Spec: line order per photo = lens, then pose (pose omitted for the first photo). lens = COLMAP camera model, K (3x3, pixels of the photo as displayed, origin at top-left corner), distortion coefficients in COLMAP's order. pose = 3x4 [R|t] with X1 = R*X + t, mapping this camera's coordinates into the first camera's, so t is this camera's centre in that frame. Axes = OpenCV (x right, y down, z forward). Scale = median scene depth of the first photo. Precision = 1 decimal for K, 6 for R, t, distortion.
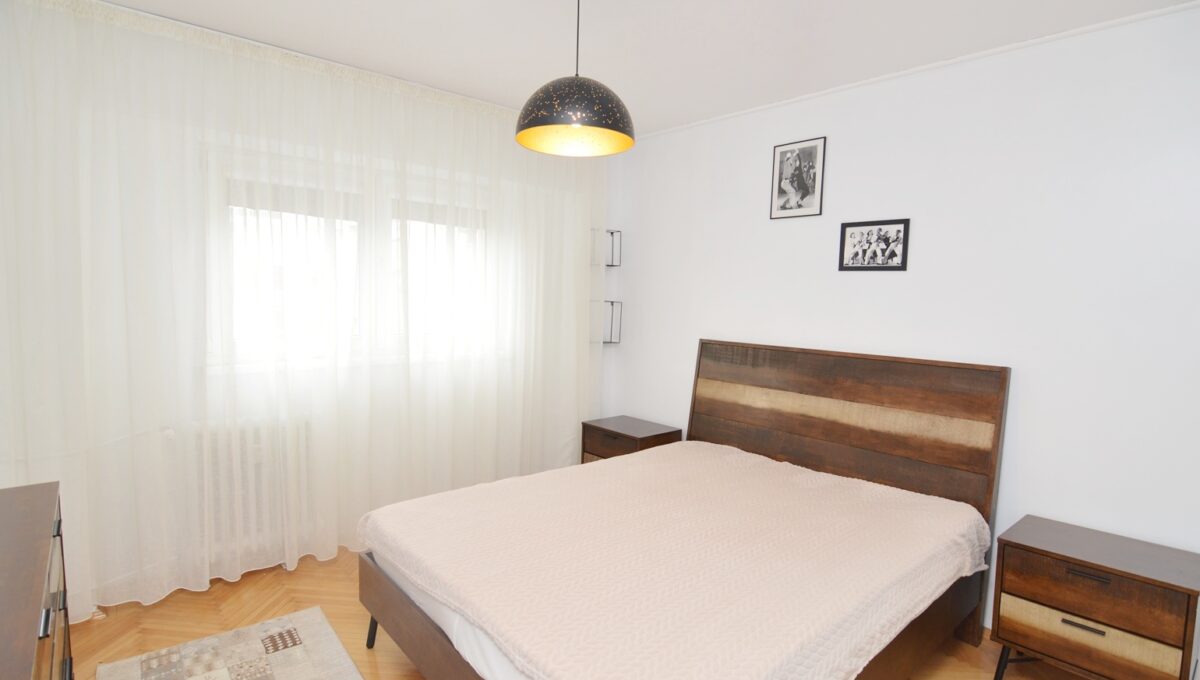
lens RADIAL K [[589.0, 0, 595.7], [0, 589.0, 339.5], [0, 0, 1]] dist [-0.005037, -0.011073]
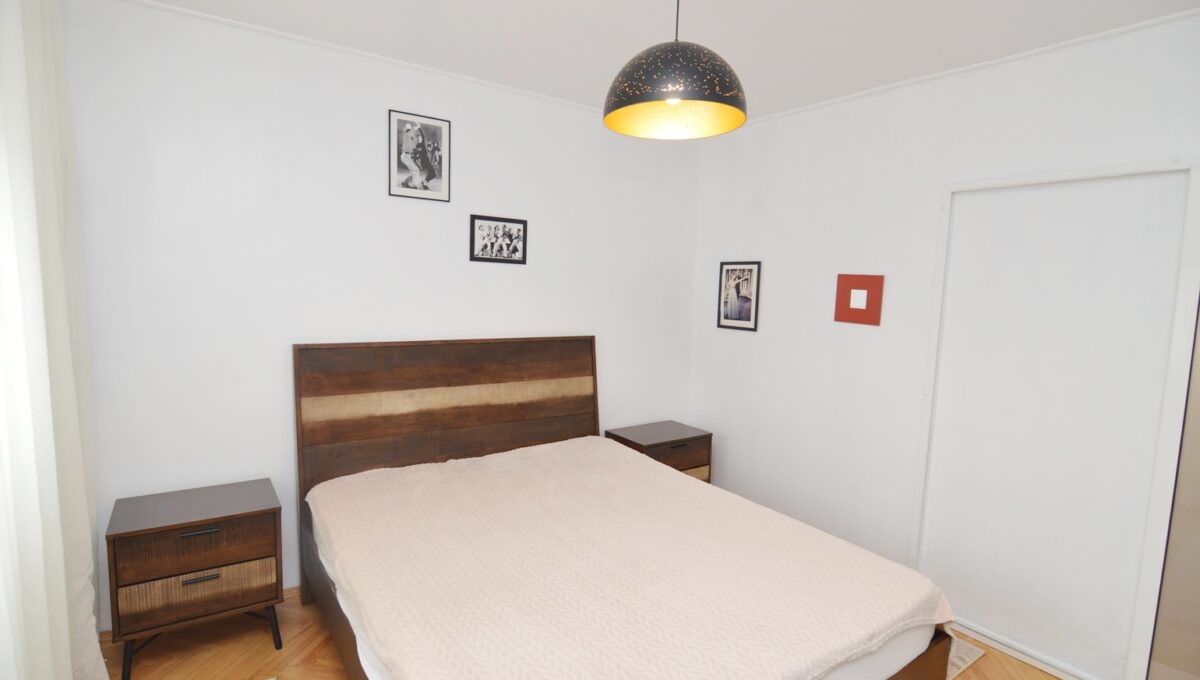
lens RADIAL K [[589.0, 0, 595.7], [0, 589.0, 339.5], [0, 0, 1]] dist [-0.005037, -0.011073]
pose [[0.110572, -0.119446, 0.986664, -0.599556], [0.043161, 0.992392, 0.115303, -0.090634], [-0.992931, 0.029836, 0.114886, 0.675732]]
